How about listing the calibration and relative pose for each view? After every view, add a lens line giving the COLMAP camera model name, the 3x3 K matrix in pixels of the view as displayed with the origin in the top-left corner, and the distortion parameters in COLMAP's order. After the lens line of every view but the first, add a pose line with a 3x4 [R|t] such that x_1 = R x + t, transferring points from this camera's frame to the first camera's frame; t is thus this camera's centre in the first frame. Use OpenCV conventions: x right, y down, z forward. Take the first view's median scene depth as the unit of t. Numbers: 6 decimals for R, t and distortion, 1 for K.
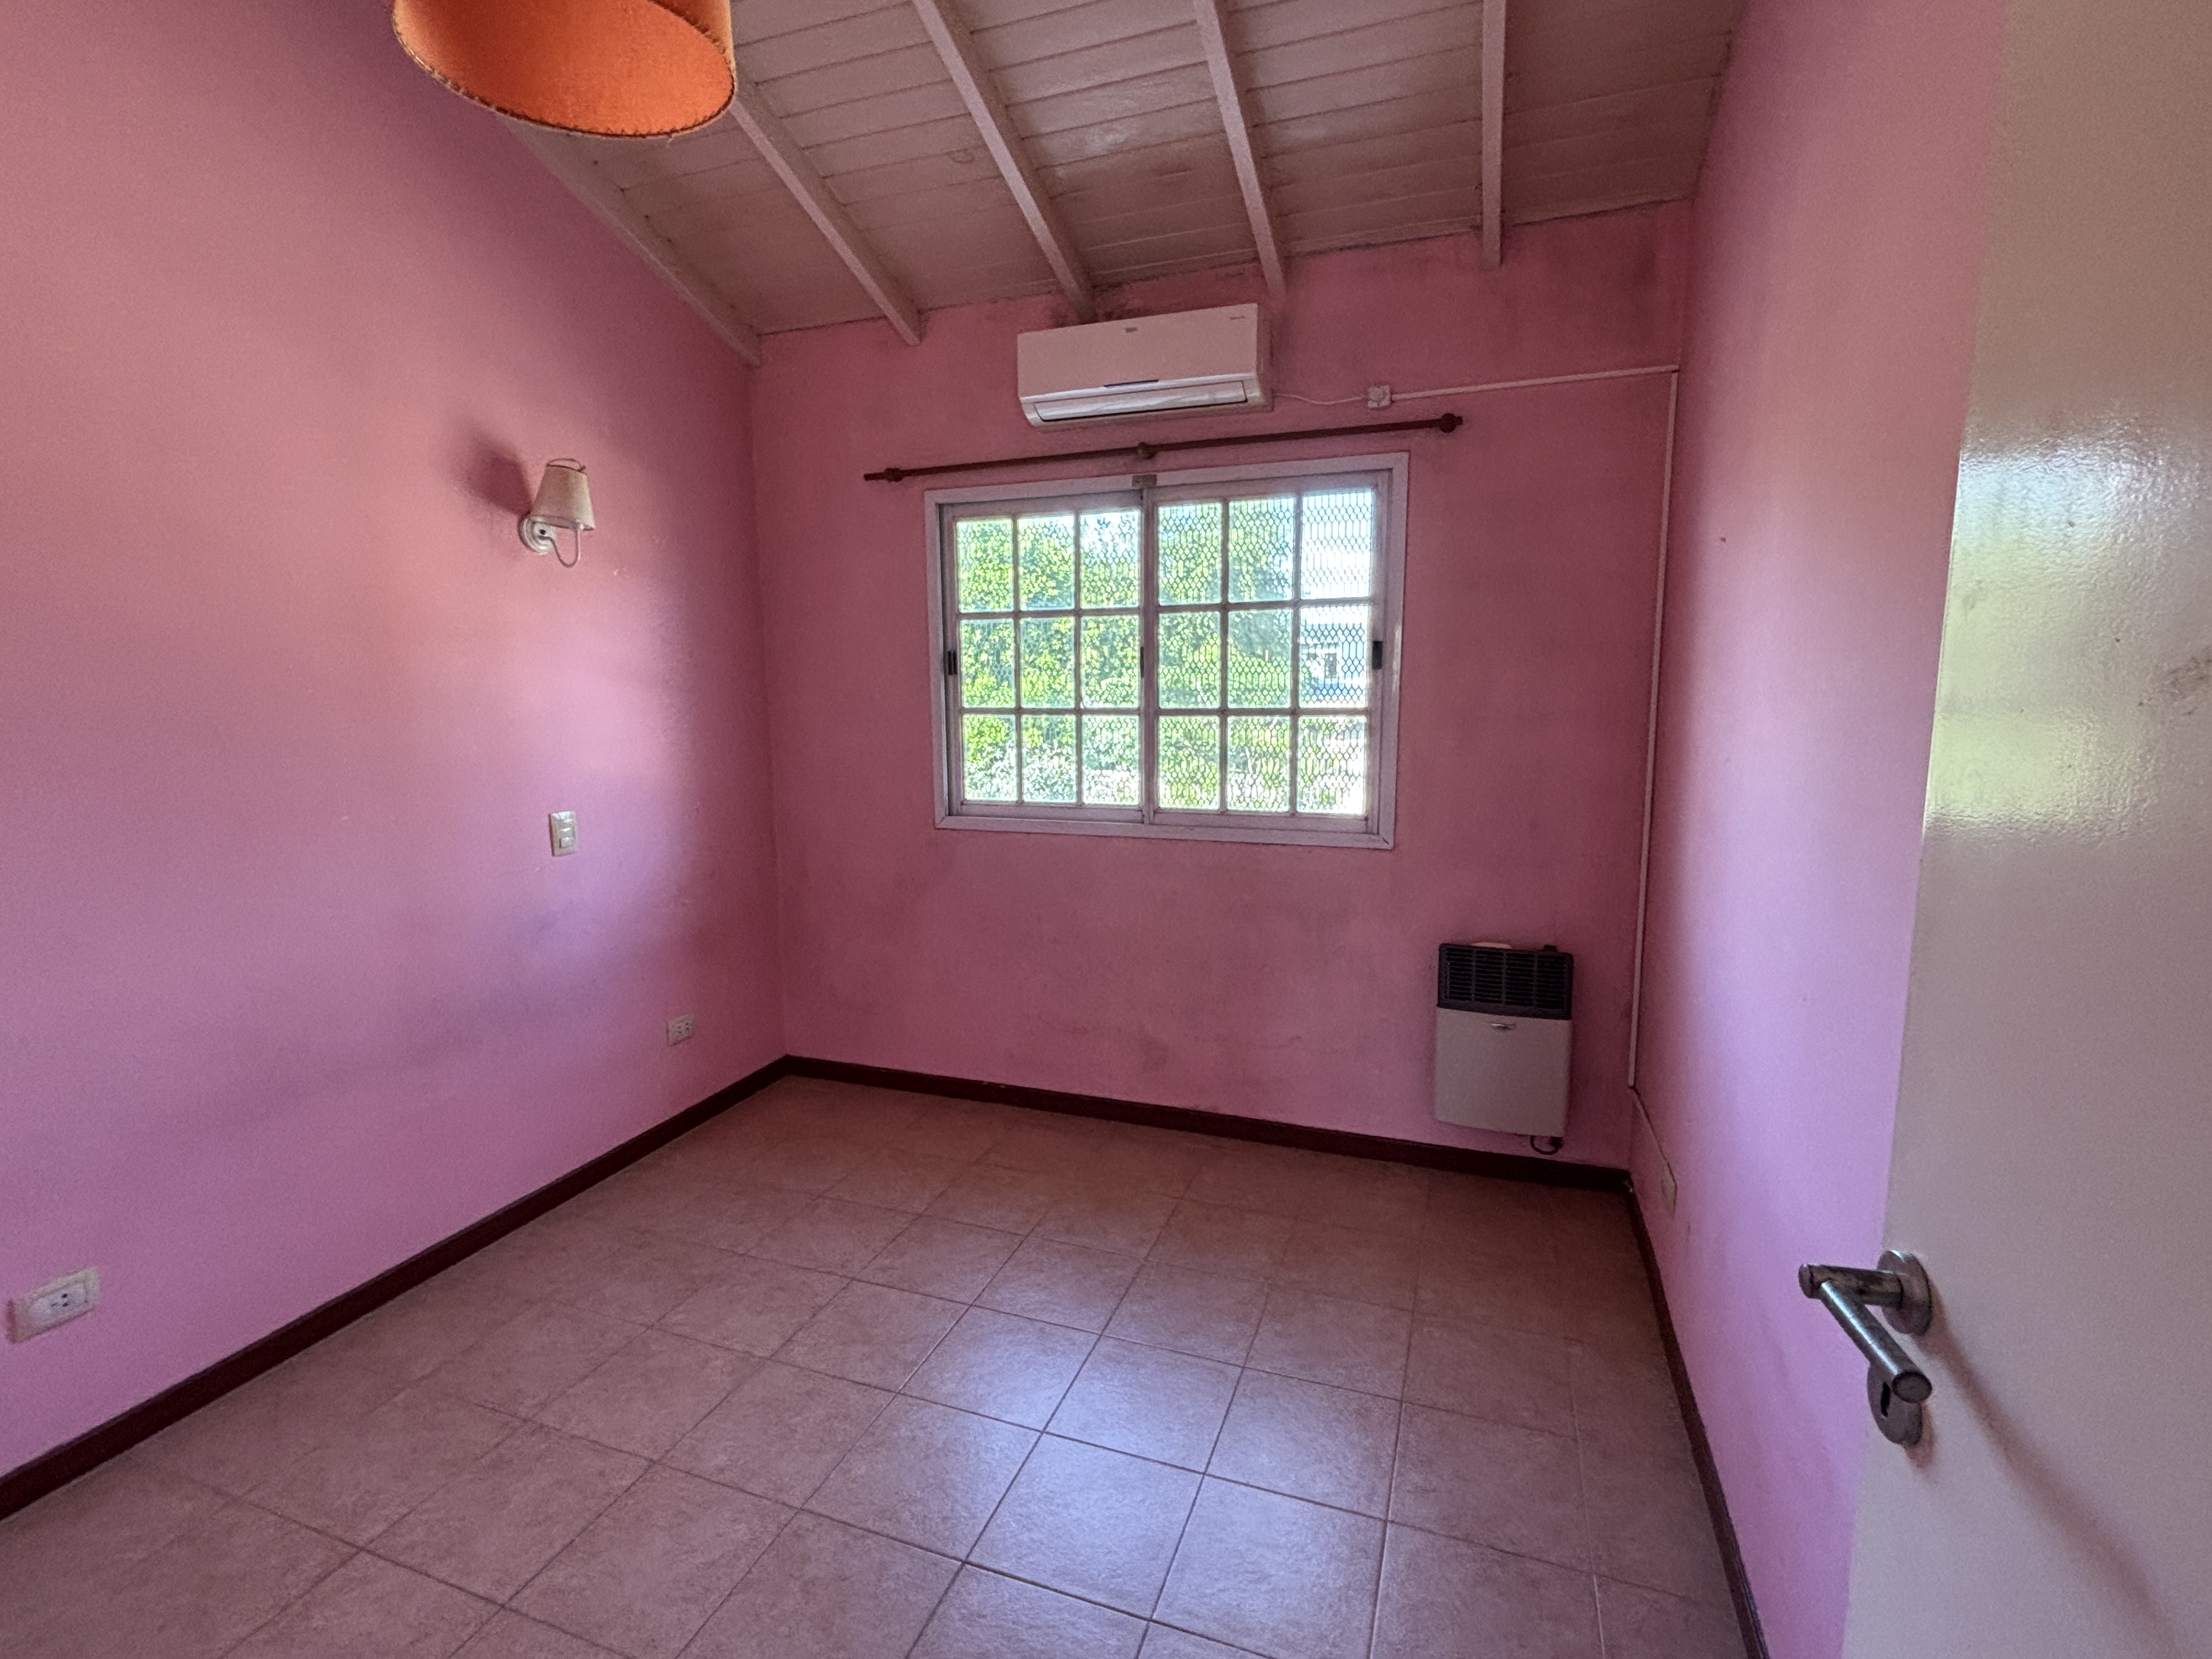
lens RADIAL K [[1043.0, 0, 1103.0], [0, 1043.0, 836.1], [0, 0, 1]] dist [-0.001721, -0.000566]
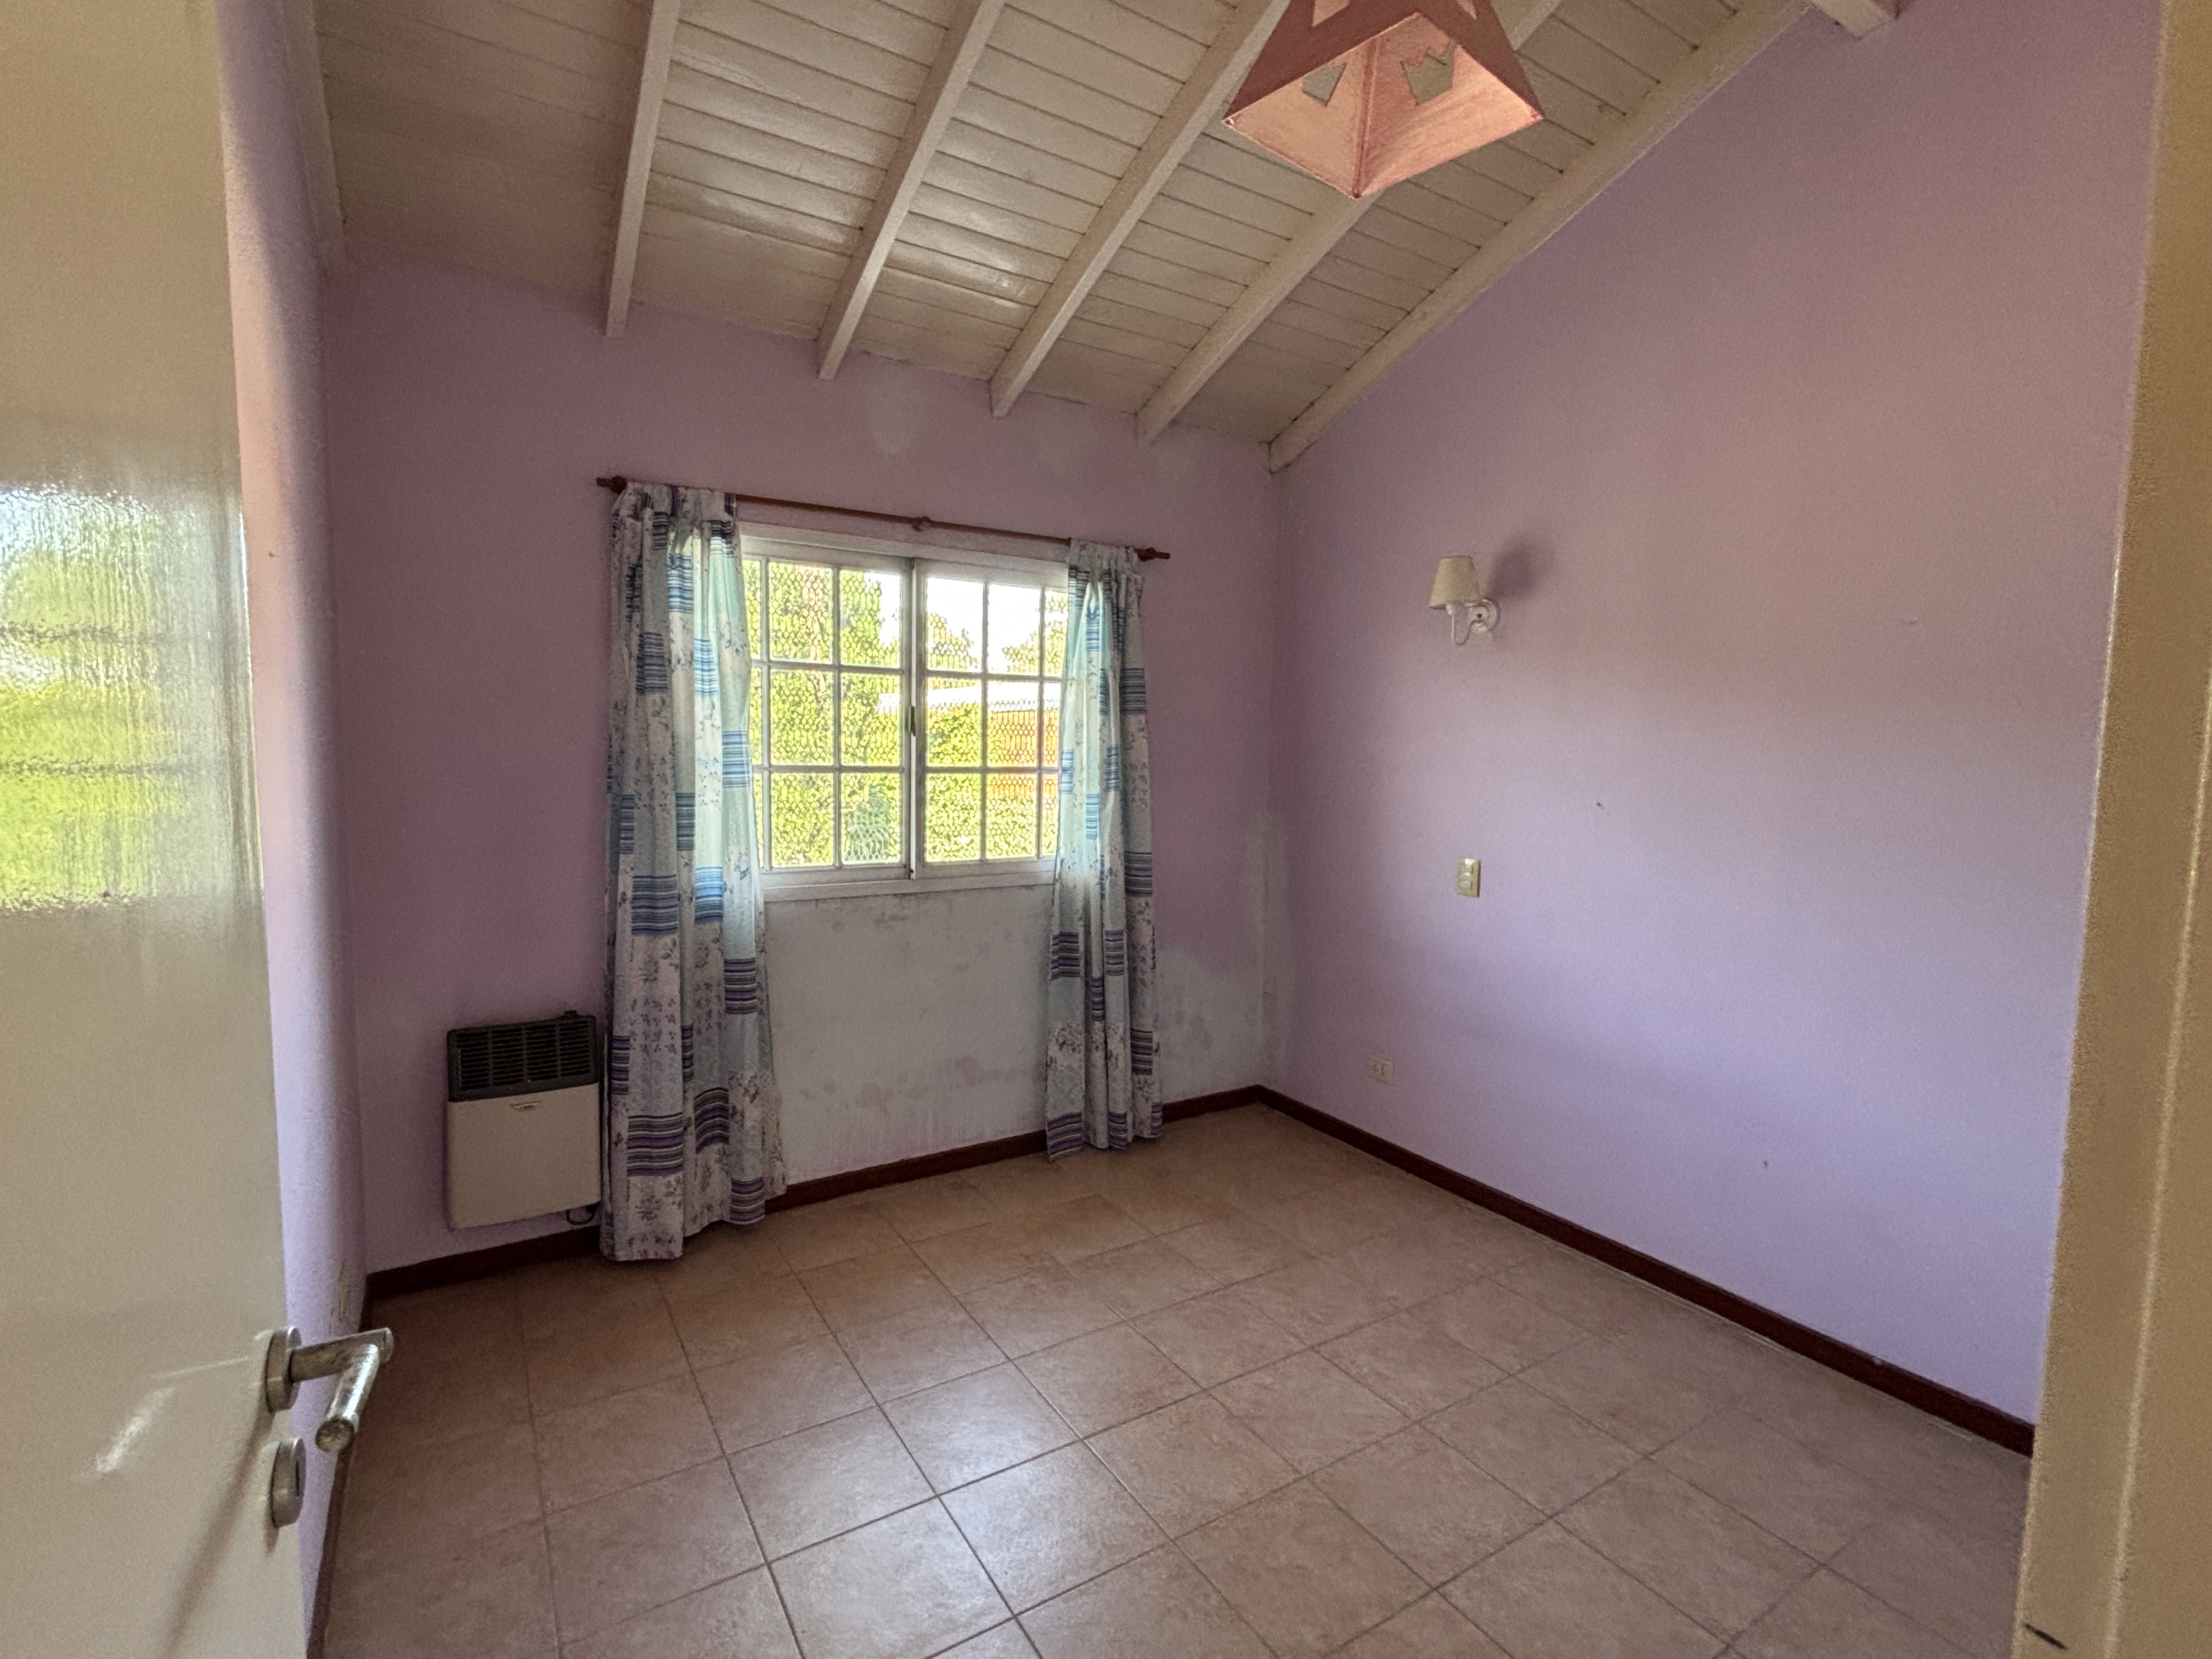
lens RADIAL K [[1043.0, 0, 1110.1], [0, 1043.0, 821.2], [0, 0, 1]] dist [-0.001721, -0.000566]
pose [[0.606701, -0.036674, 0.794084, -0.651471], [0.090458, 0.995632, -0.023130, -0.027289], [-0.789767, 0.085864, 0.607368, 0.223820]]
